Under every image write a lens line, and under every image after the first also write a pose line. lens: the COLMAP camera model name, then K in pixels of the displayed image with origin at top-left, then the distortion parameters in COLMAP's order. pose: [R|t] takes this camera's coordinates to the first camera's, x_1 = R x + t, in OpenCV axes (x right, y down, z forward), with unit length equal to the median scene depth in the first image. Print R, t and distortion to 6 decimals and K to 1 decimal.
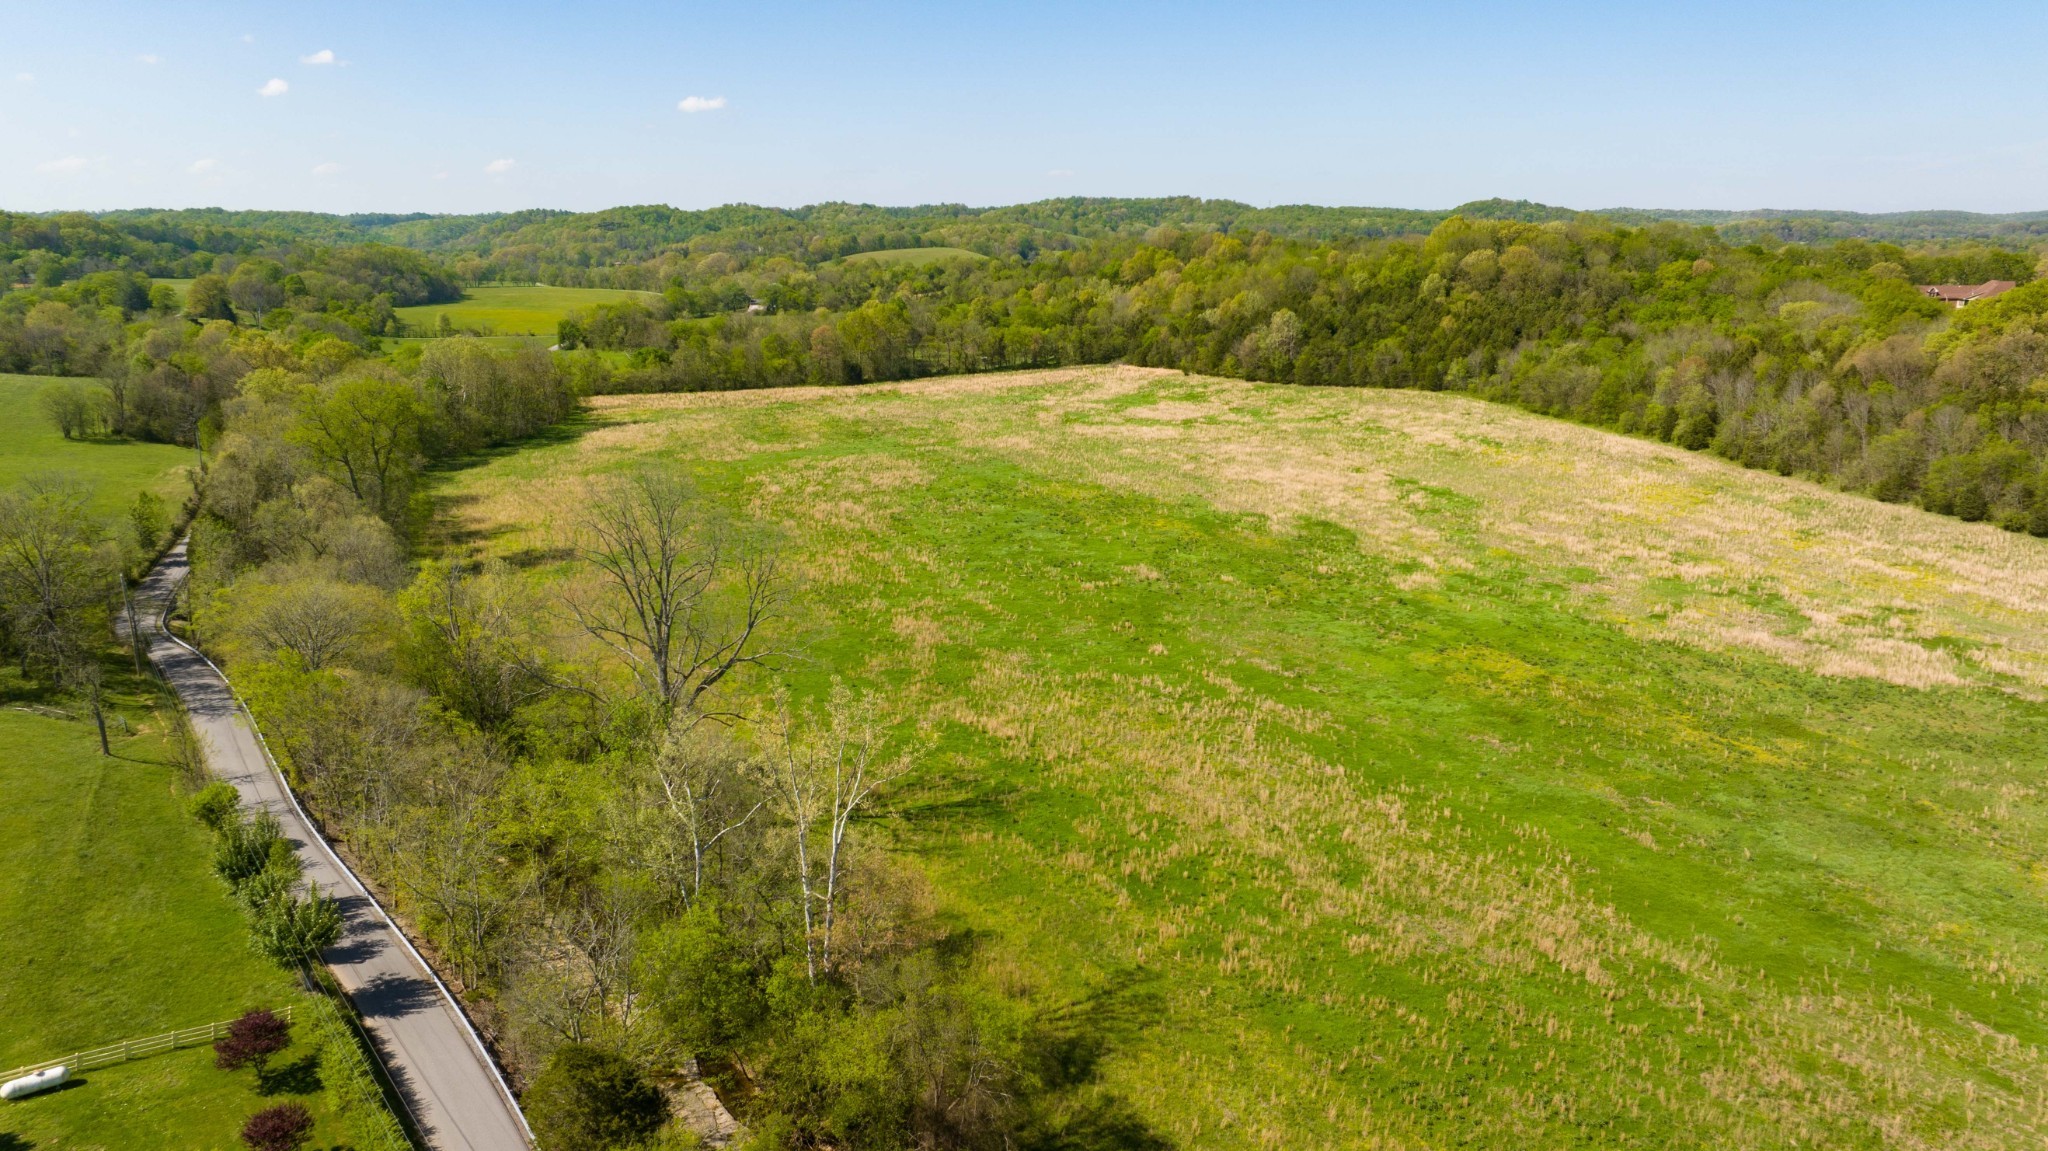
lens RADIAL K [[1436.3, 0, 999.5], [0, 1436.3, 577.9], [0, 0, 1]] dist [-0.002926, -0.002221]
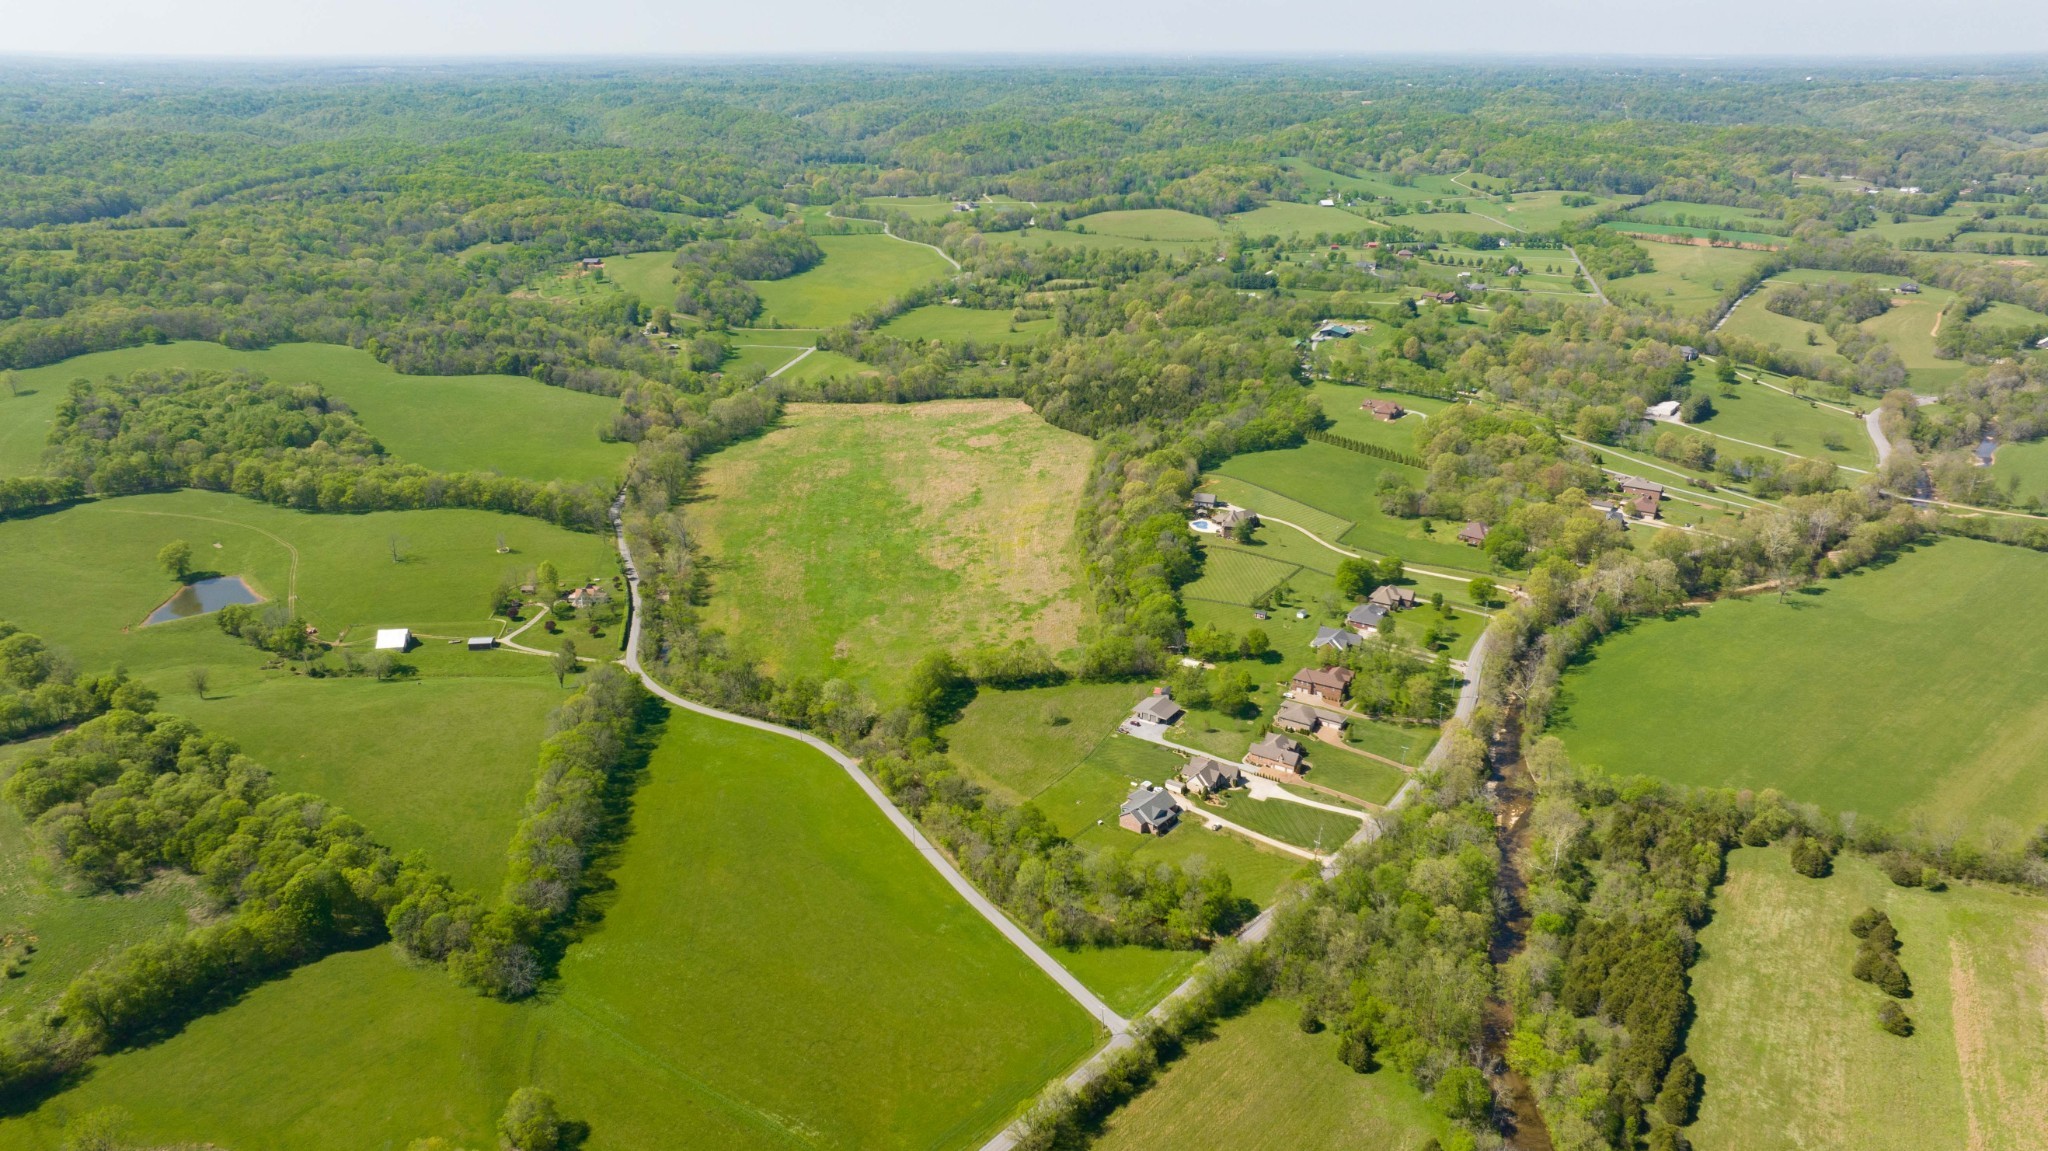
lens RADIAL K [[1466.2, 0, 1024.0], [0, 1466.2, 575.5], [0, 0, 1]] dist [0.001719, -0.065974]
pose [[0.953391, 0.113084, -0.279745, 1.346038], [-0.076140, 0.987275, 0.139607, -0.355721], [0.291972, -0.111800, 0.949870, -2.097074]]
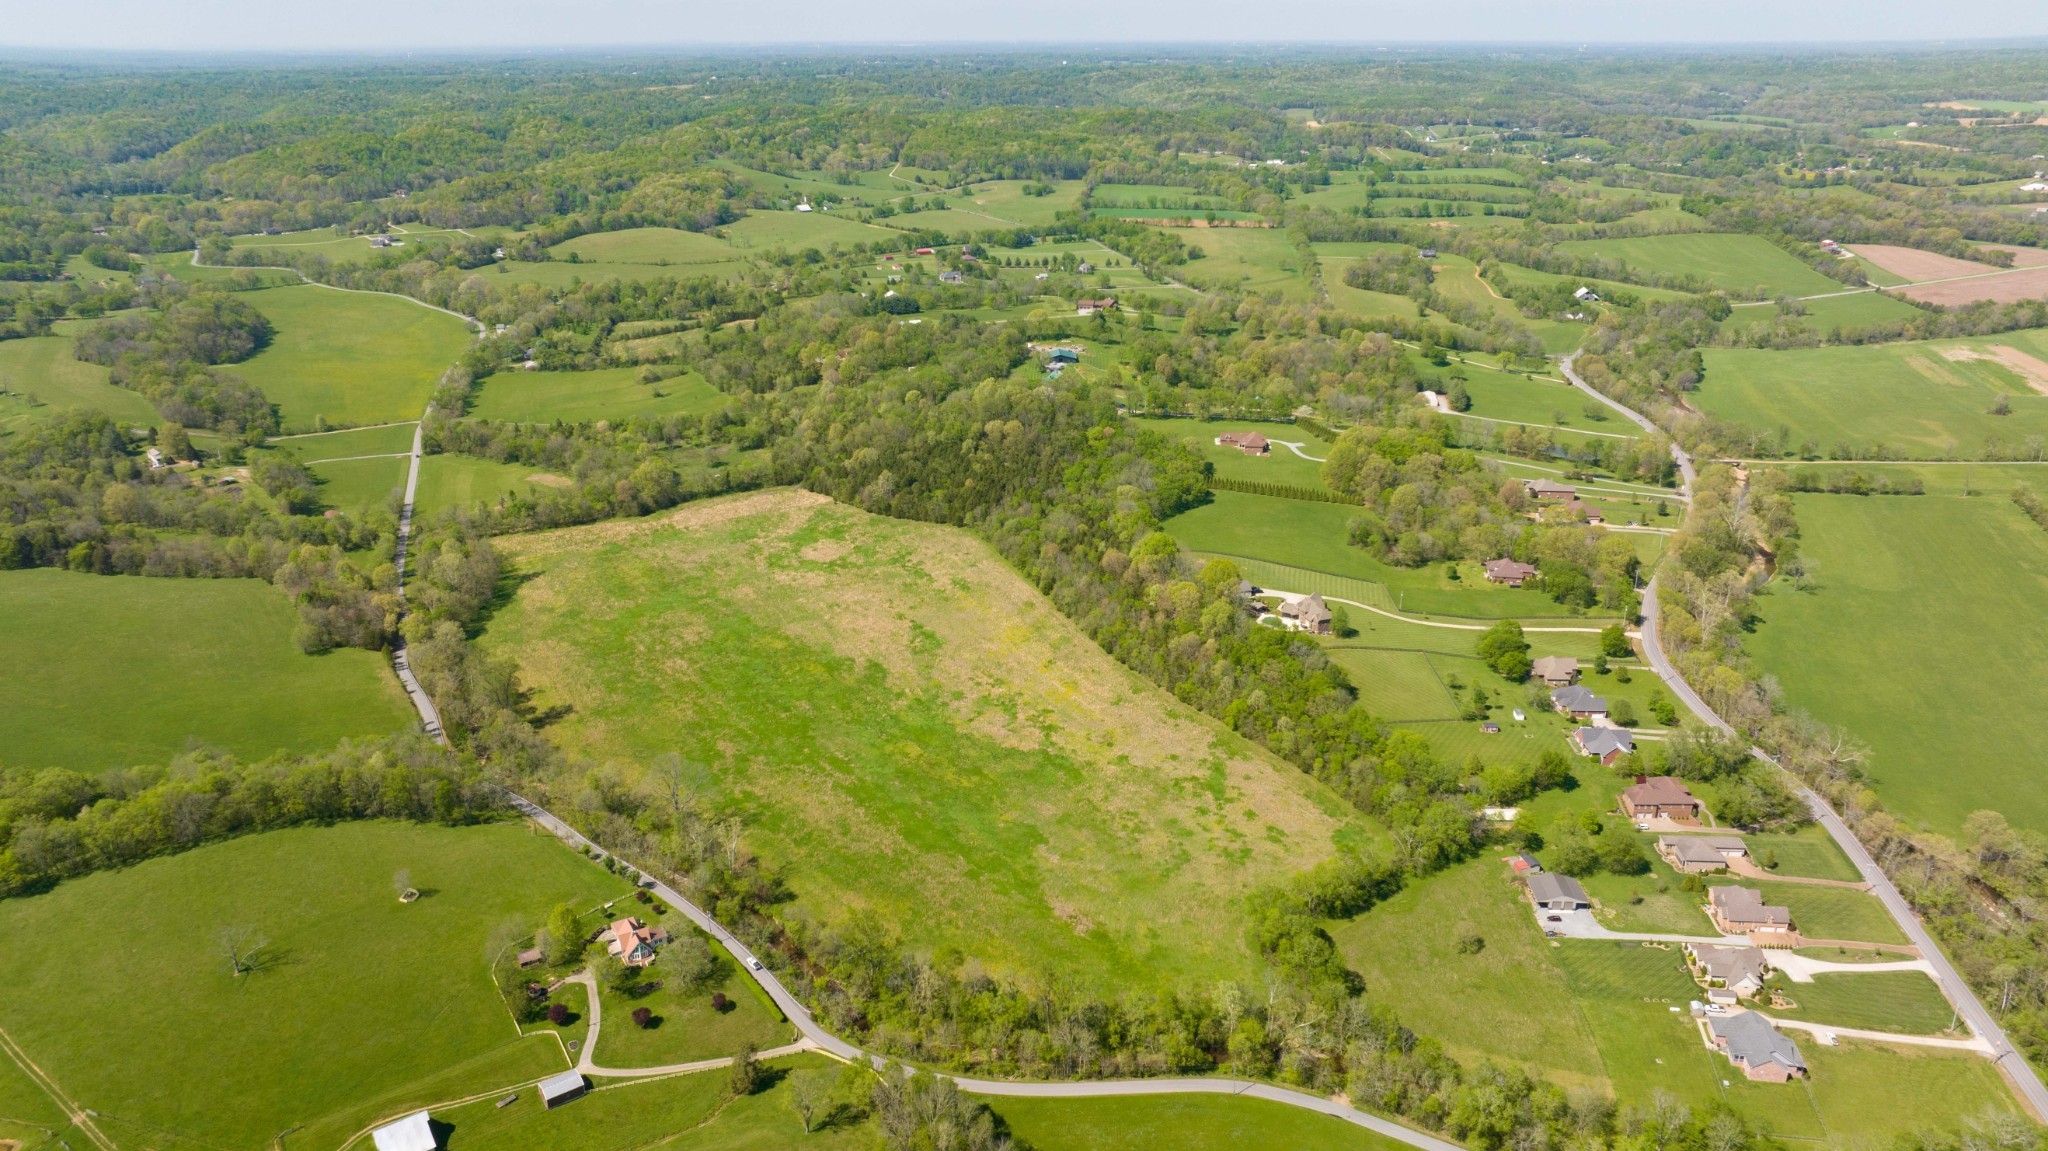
lens RADIAL K [[1466.2, 0, 1024.0], [0, 1466.2, 575.5], [0, 0, 1]] dist [0.001719, -0.065974]
pose [[0.976701, -0.068985, 0.203214, -0.032512], [0.041628, 0.989841, 0.135946, -0.493294], [-0.210527, -0.124319, 0.969651, -1.428260]]
